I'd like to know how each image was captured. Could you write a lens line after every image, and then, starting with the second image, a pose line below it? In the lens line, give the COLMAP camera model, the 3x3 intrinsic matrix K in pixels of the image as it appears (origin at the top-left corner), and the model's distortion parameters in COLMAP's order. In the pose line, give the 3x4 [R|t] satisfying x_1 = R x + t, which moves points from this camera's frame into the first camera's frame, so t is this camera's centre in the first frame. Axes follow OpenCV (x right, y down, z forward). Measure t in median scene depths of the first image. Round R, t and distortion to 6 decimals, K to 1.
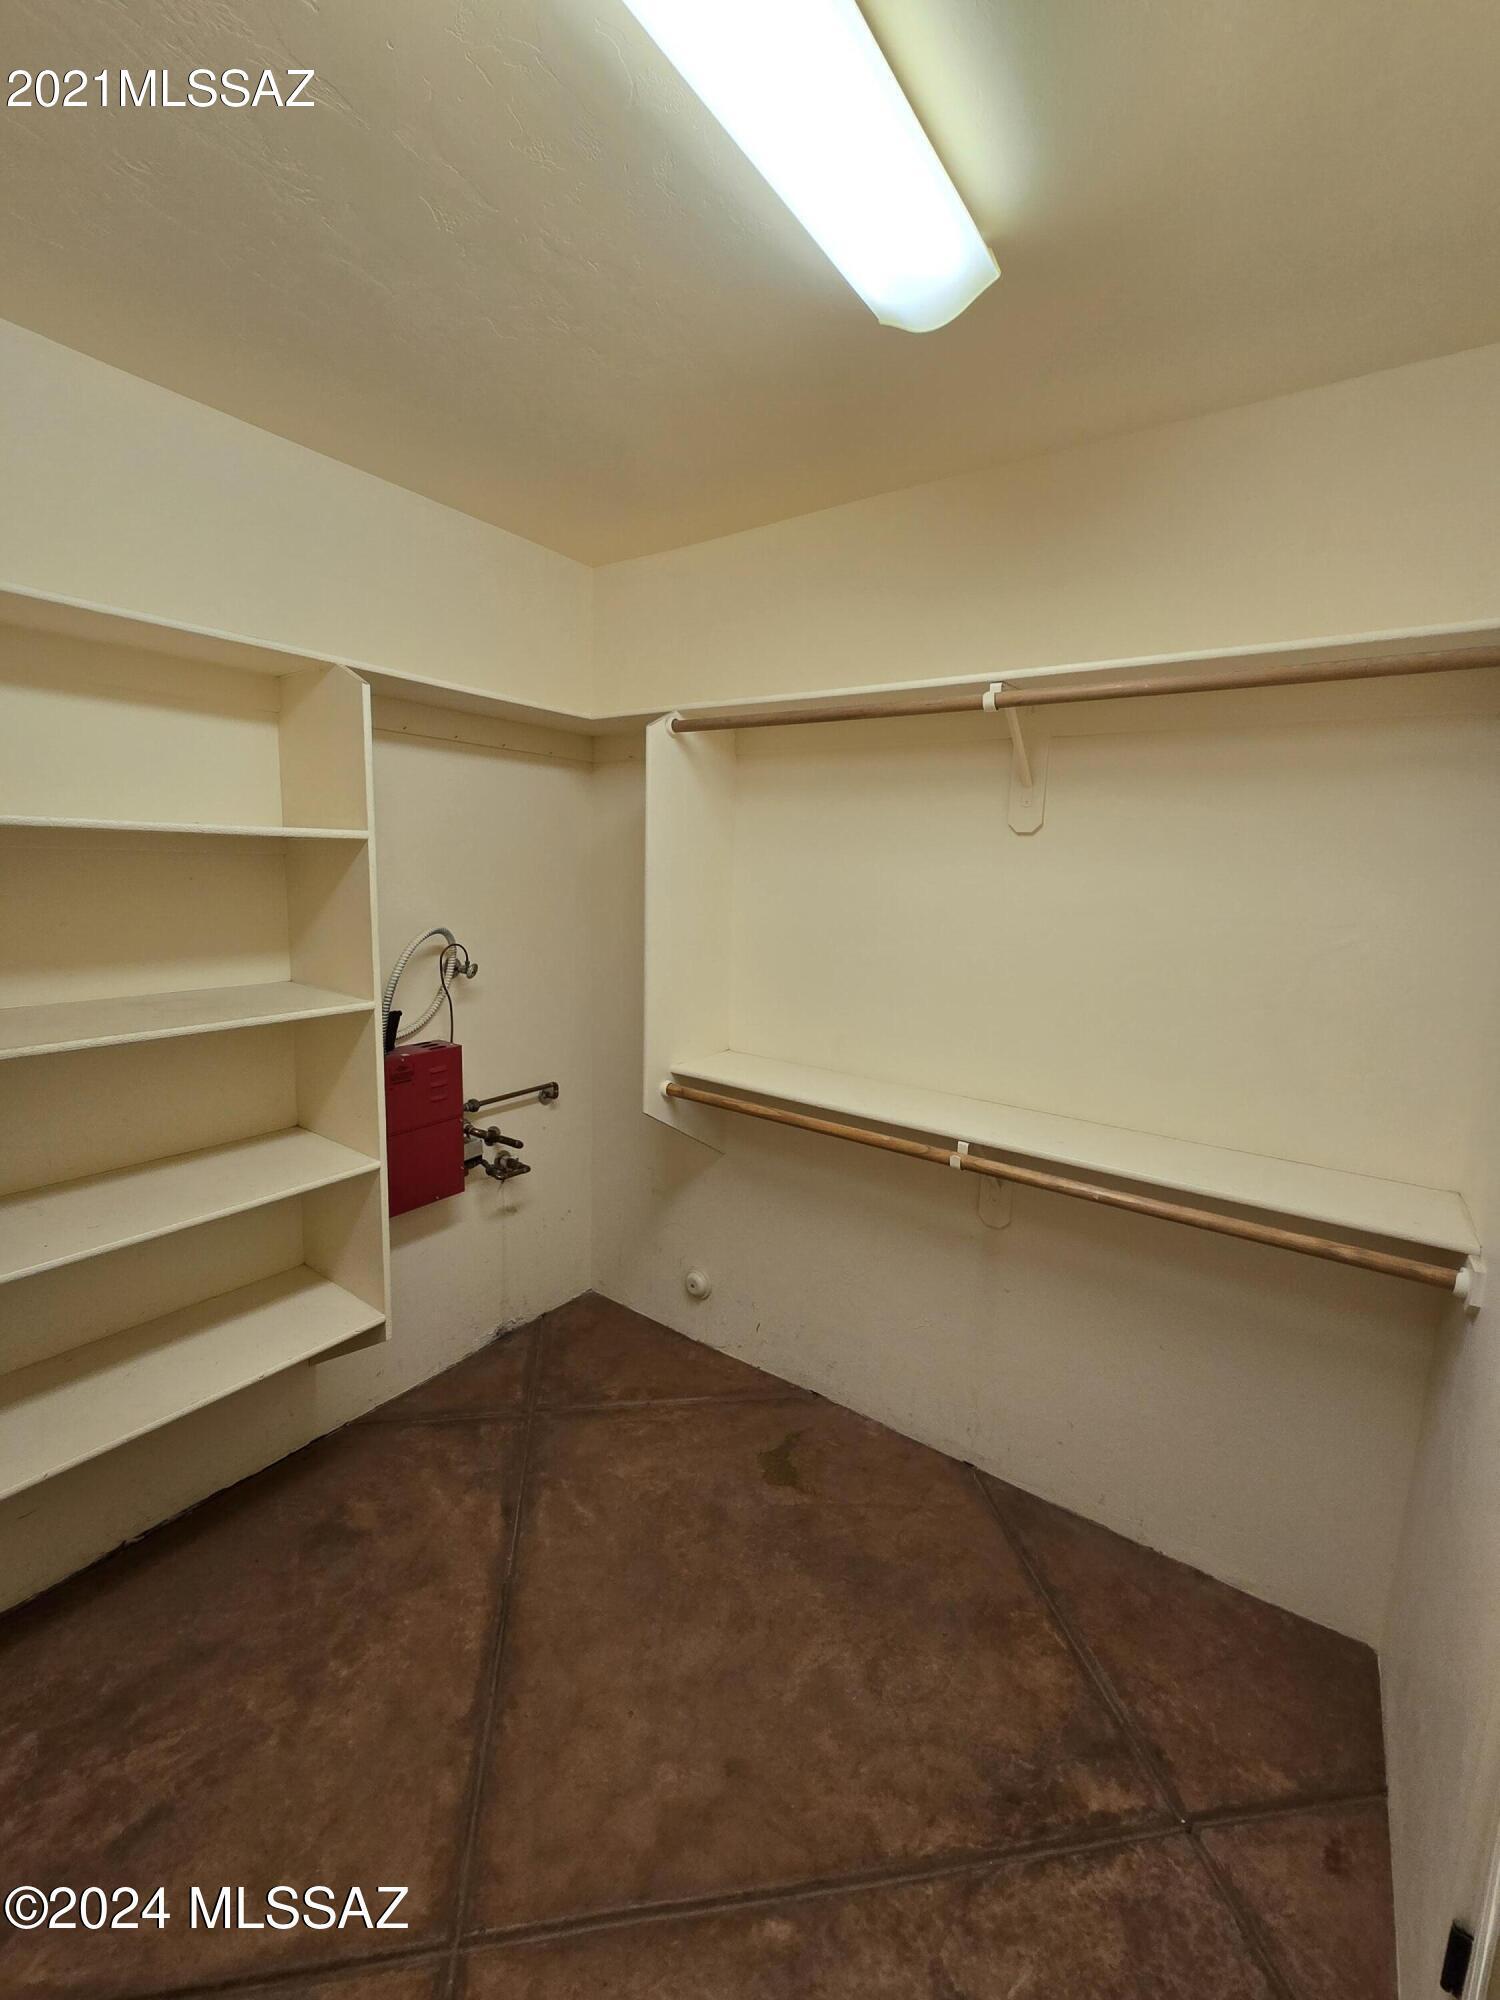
lens RADIAL K [[817.0, 0, 740.6], [0, 817.0, 993.2], [0, 0, 1]] dist [-0.003523, 0.000786]
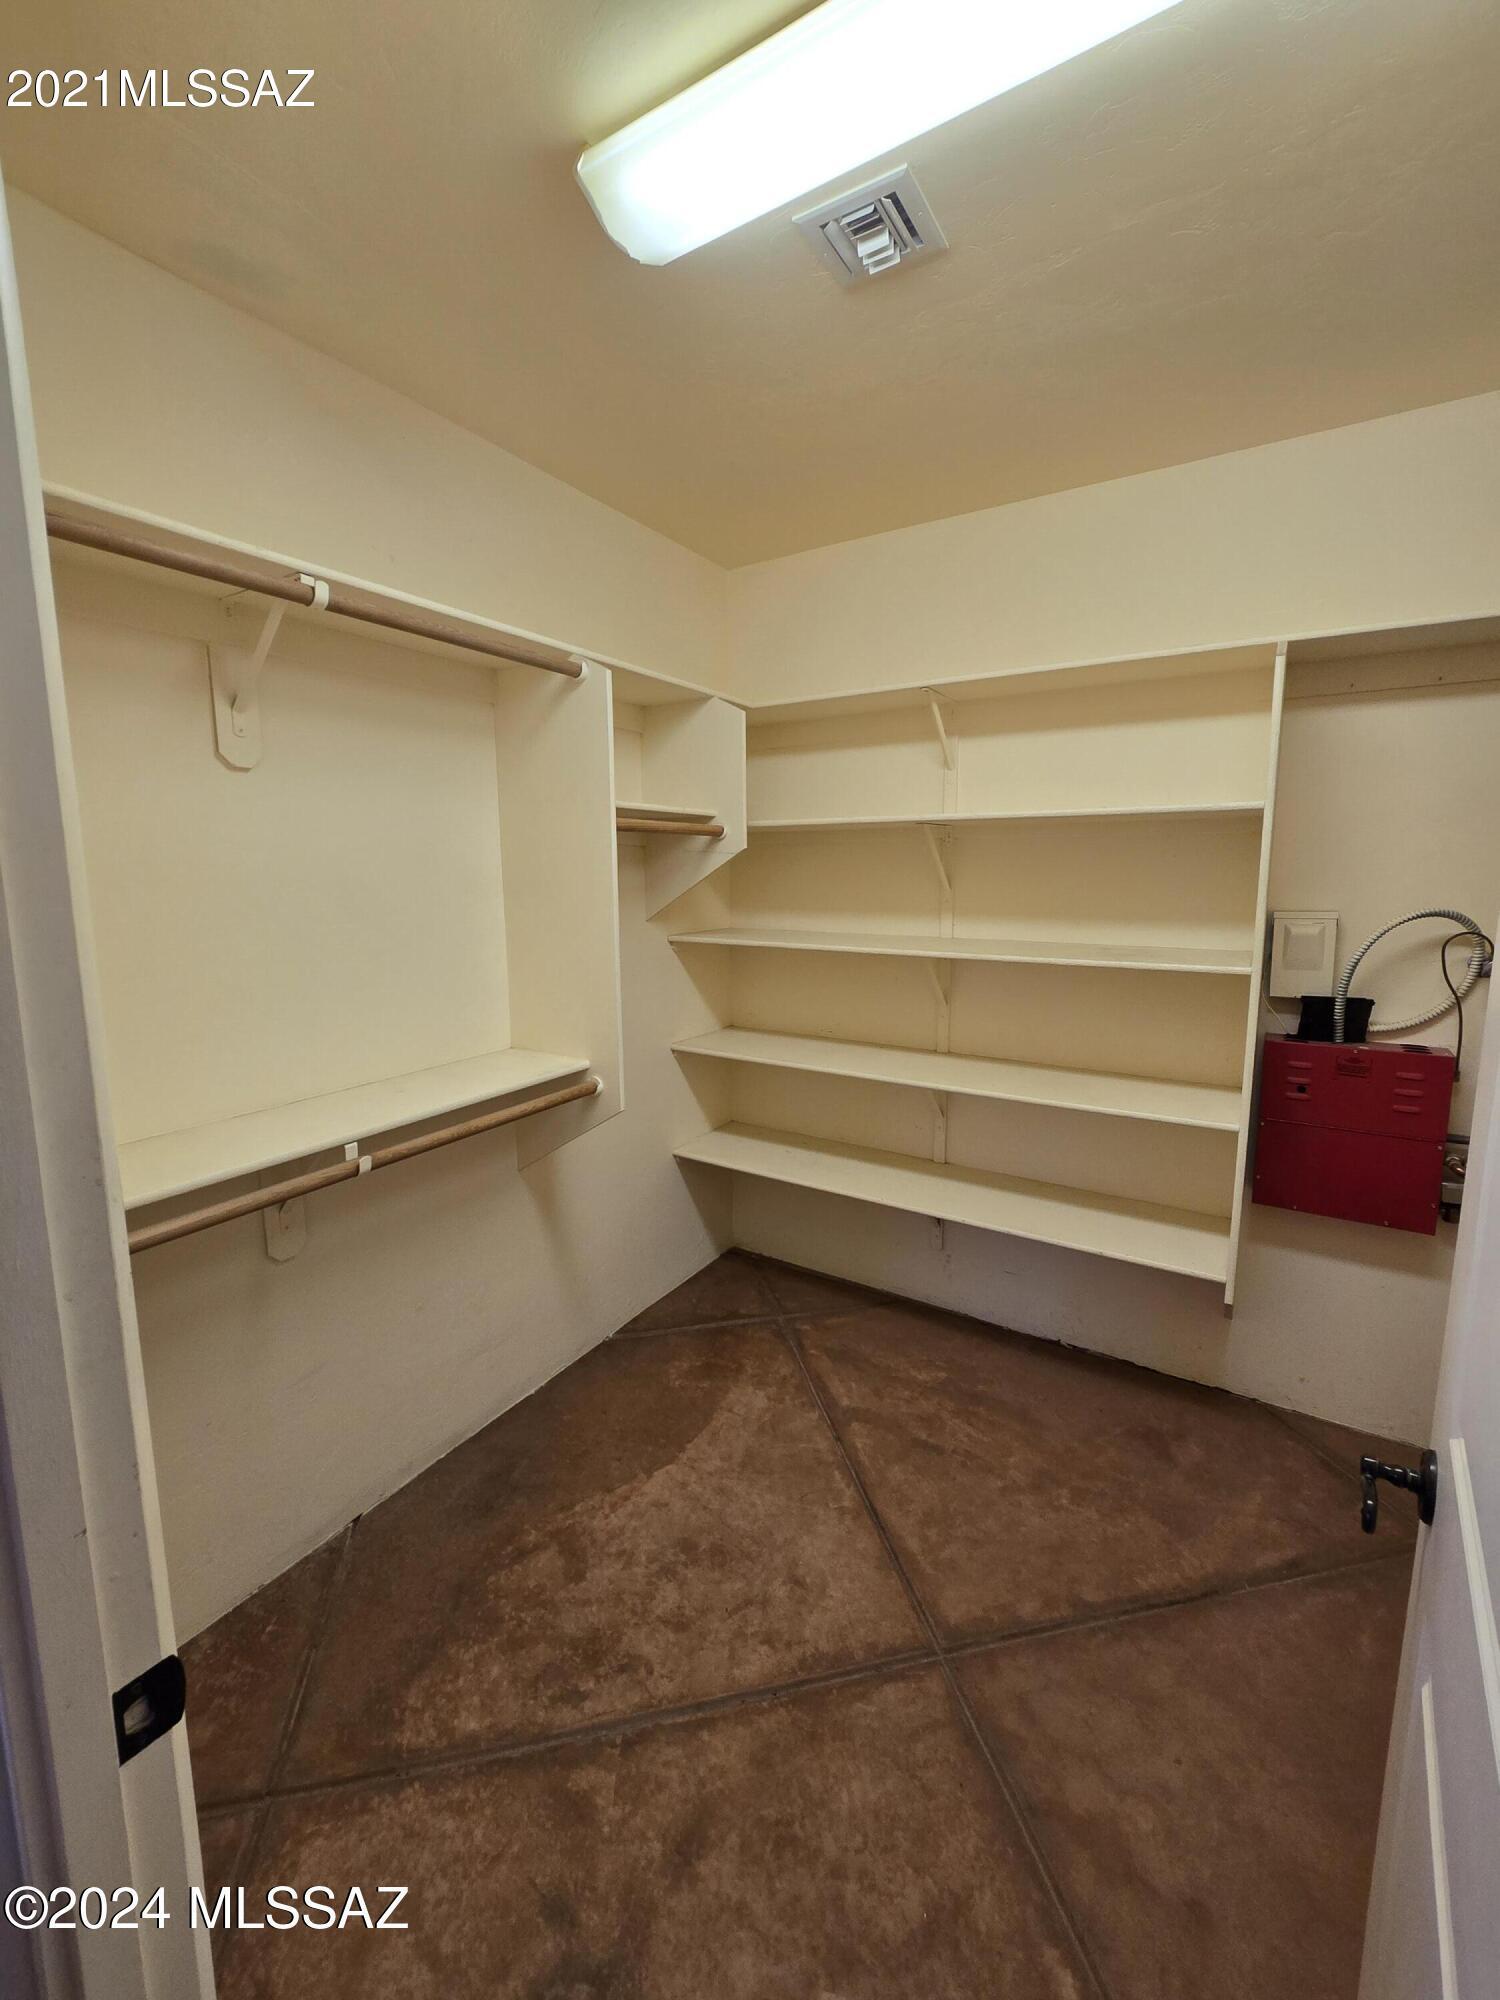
lens RADIAL K [[817.0, 0, 741.9], [0, 817.0, 996.5], [0, 0, 1]] dist [-0.003523, 0.000786]
pose [[0.059831, 0.126100, -0.990212, 0.623499], [-0.146865, 0.982305, 0.116219, 0.023073], [0.987345, 0.138474, 0.077292, 0.342191]]
